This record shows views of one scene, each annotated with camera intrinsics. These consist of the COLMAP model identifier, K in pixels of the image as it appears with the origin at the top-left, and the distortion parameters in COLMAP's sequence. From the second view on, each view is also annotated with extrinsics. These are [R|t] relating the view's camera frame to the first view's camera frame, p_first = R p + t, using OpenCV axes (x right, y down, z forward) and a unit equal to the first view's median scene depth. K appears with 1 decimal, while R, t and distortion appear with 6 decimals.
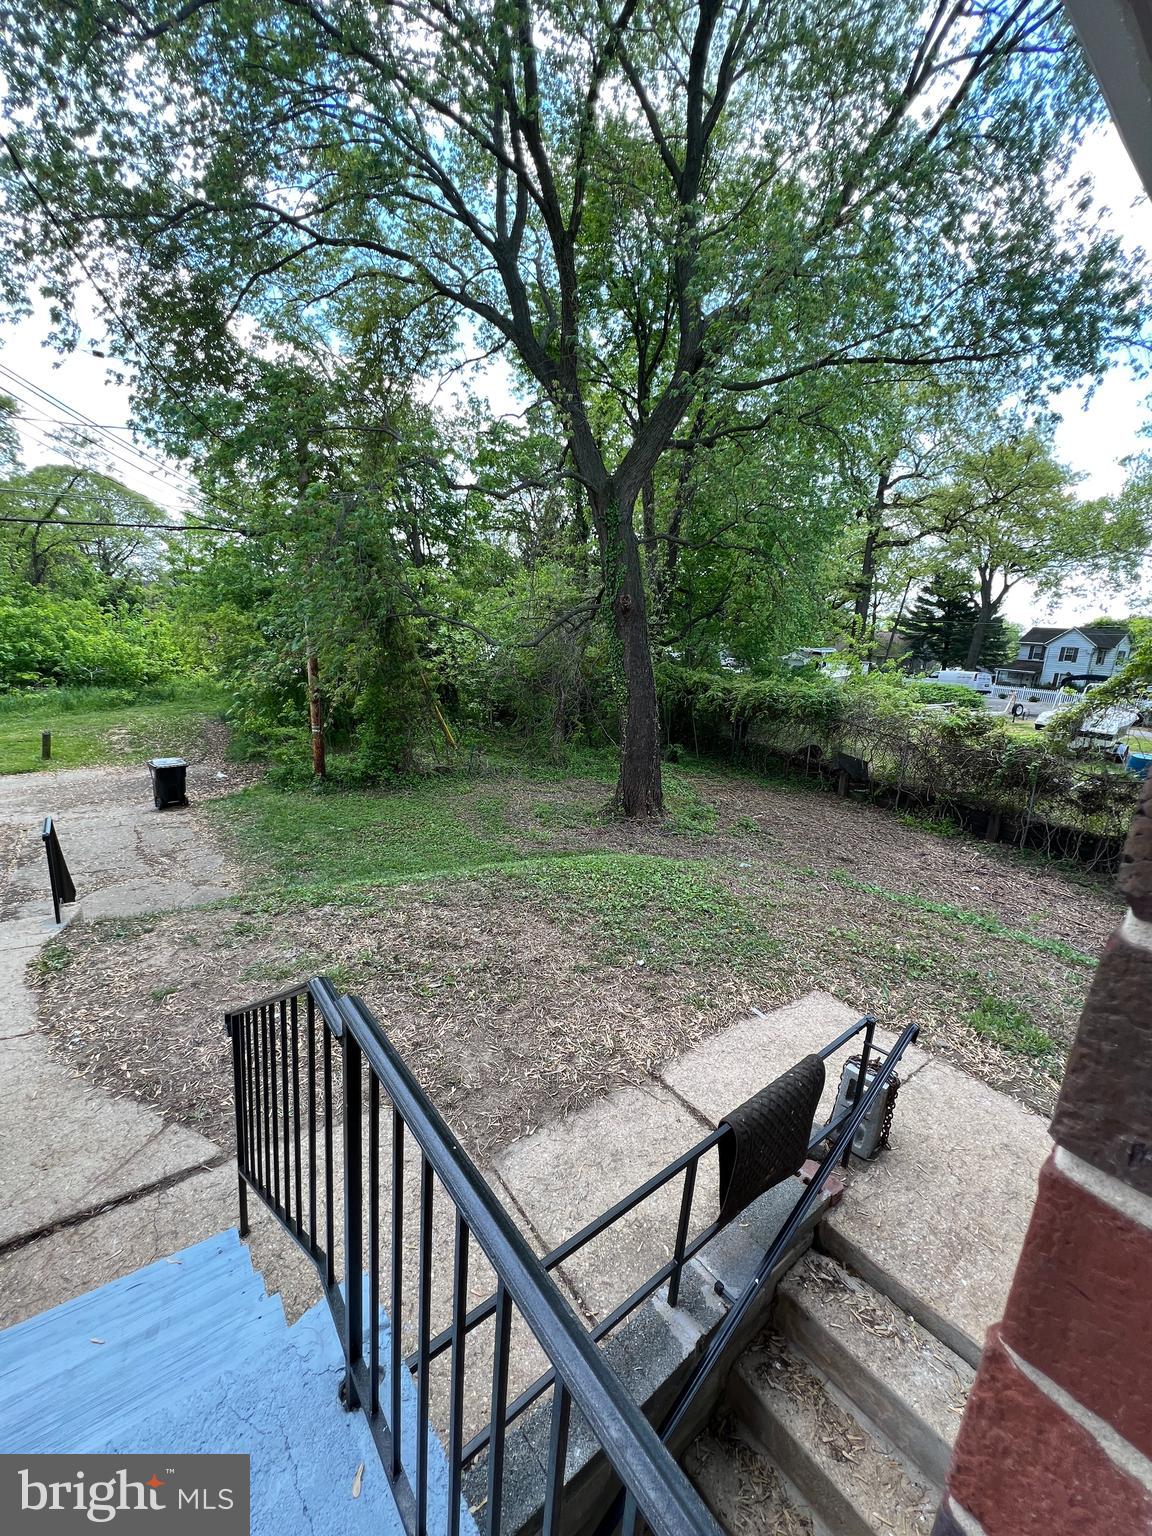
lens RADIAL K [[620.1, 0, 576.1], [0, 620.1, 764.9], [0, 0, 1]] dist [0.004195, 0.000141]
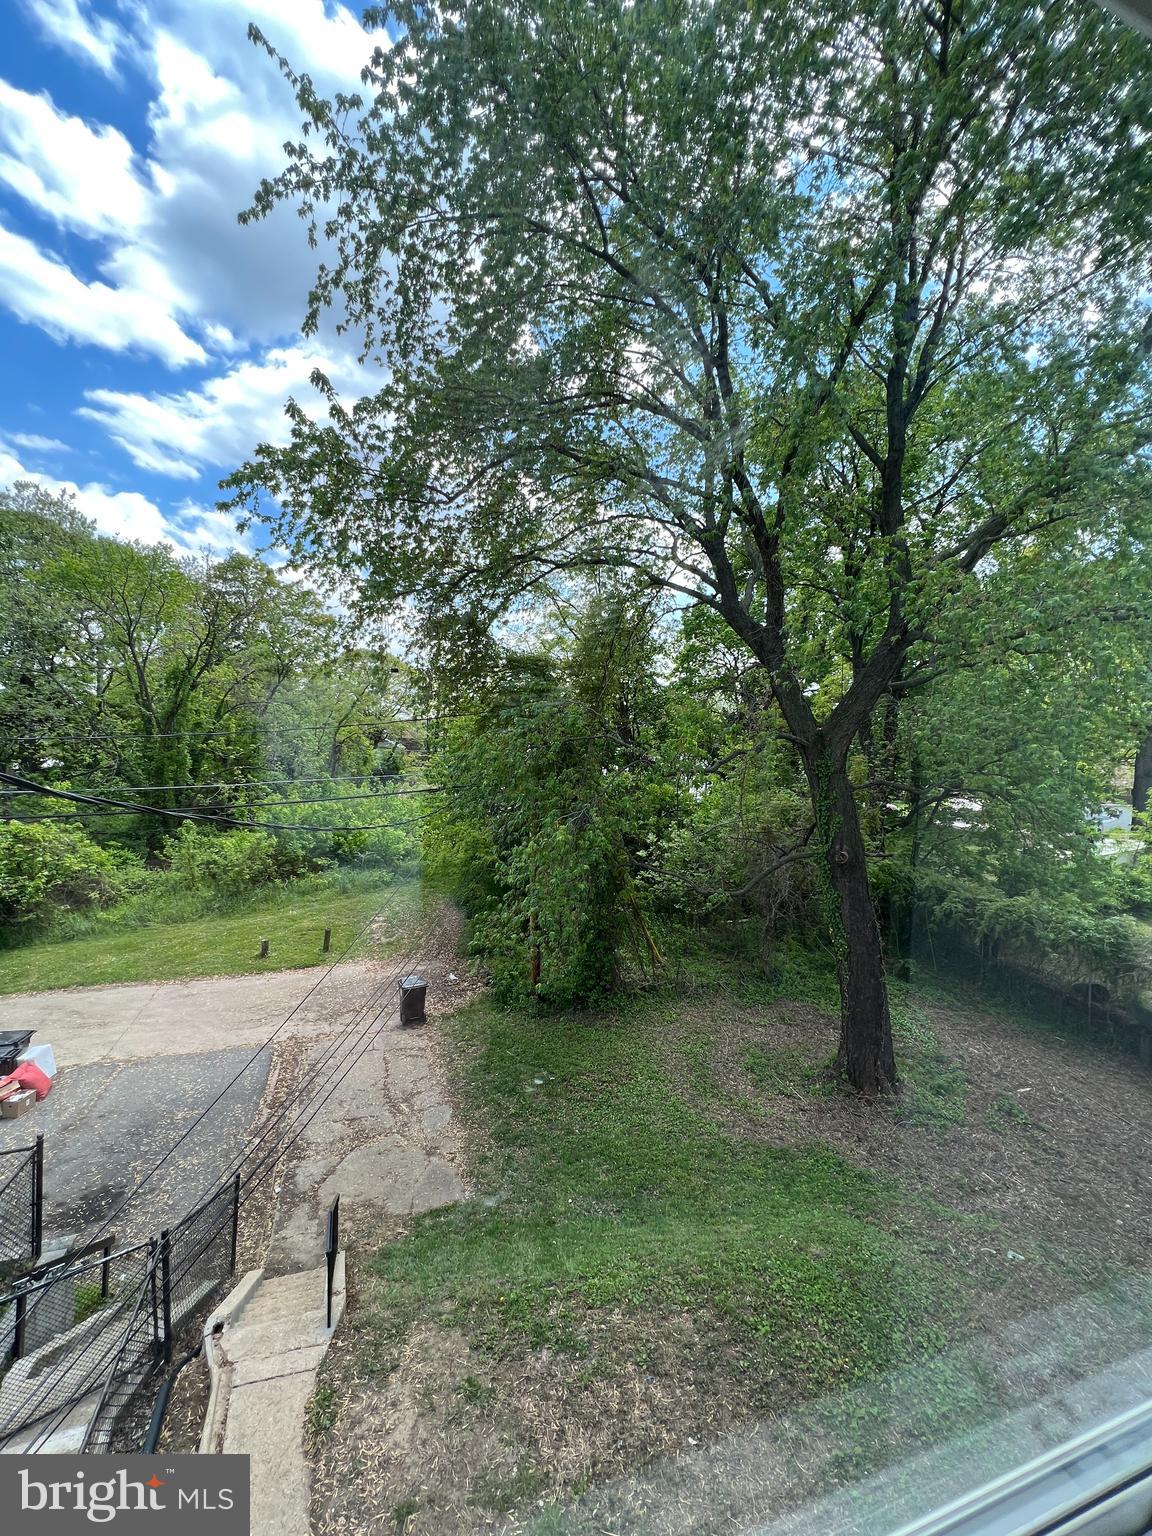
lens RADIAL K [[620.1, 0, 578.4], [0, 620.1, 767.5], [0, 0, 1]] dist [0.004195, 0.000141]
pose [[0.949436, -0.018385, -0.313422, -0.003538], [-0.040806, 0.982590, -0.181249, -0.191291], [0.311297, 0.184874, 0.932156, -0.041536]]
